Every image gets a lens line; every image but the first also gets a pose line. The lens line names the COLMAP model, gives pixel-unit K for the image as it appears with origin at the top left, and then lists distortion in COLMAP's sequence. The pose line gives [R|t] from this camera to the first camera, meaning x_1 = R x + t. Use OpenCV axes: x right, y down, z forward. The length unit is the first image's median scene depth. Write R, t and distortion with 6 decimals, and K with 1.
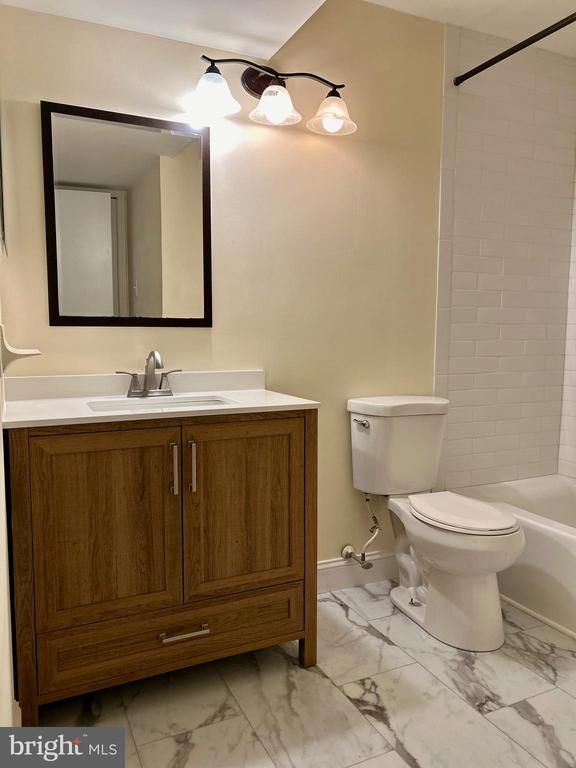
lens RADIAL K [[573.6, 0, 284.2], [0, 573.6, 384.6], [0, 0, 1]] dist [0.054593, -0.058821]
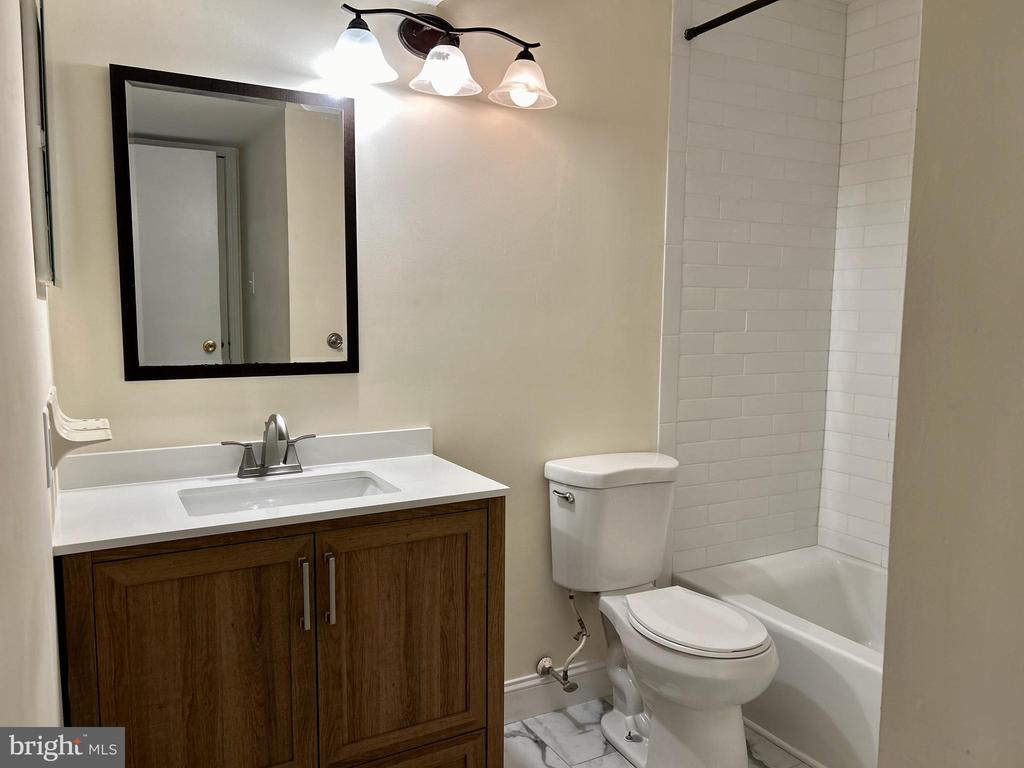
lens RADIAL K [[764.8, 0, 516.3], [0, 764.8, 382.1], [0, 0, 1]] dist [0.054593, -0.058821]
pose [[0.997197, -0.001918, 0.074796, 0.000243], [0.001072, 0.999935, 0.011342, -0.102036], [-0.074812, -0.011230, 0.997134, 0.021634]]
